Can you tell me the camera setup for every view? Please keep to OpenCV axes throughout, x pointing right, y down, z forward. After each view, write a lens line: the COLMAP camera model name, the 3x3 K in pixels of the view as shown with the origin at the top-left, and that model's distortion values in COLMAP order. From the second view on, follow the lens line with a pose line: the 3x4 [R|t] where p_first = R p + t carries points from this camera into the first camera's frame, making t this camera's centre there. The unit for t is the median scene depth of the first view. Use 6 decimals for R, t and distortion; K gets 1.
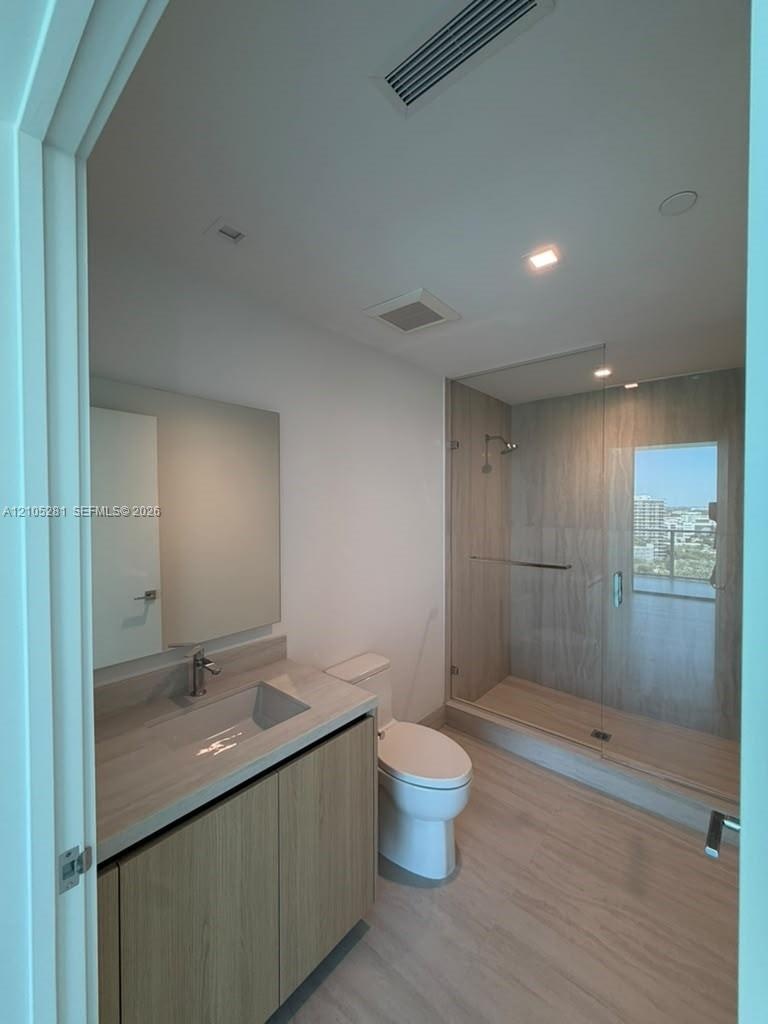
lens RADIAL K [[408.4, 0, 381.9], [0, 408.4, 509.8], [0, 0, 1]] dist [-0.000222, 0.000569]
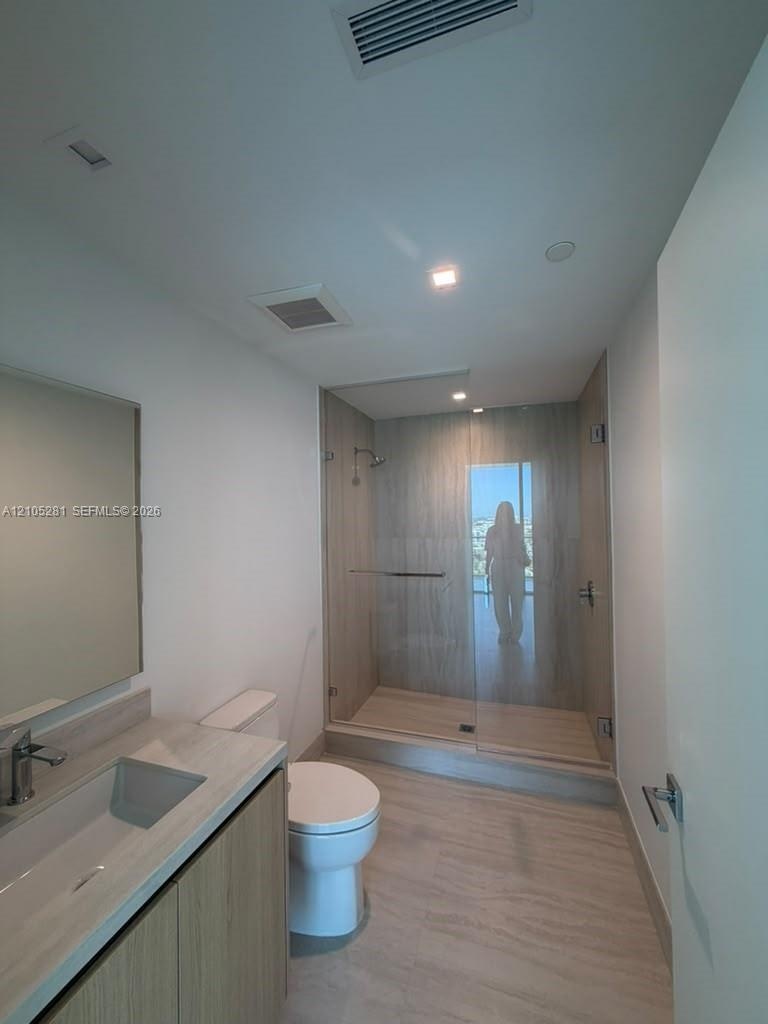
lens RADIAL K [[408.4, 0, 381.9], [0, 408.4, 509.8], [0, 0, 1]] dist [-0.000222, 0.000569]
pose [[0.924732, -0.009407, 0.380503, -0.112036], [0.022120, 0.999333, -0.029051, -0.000186], [-0.379976, 0.035281, 0.924323, 0.092504]]
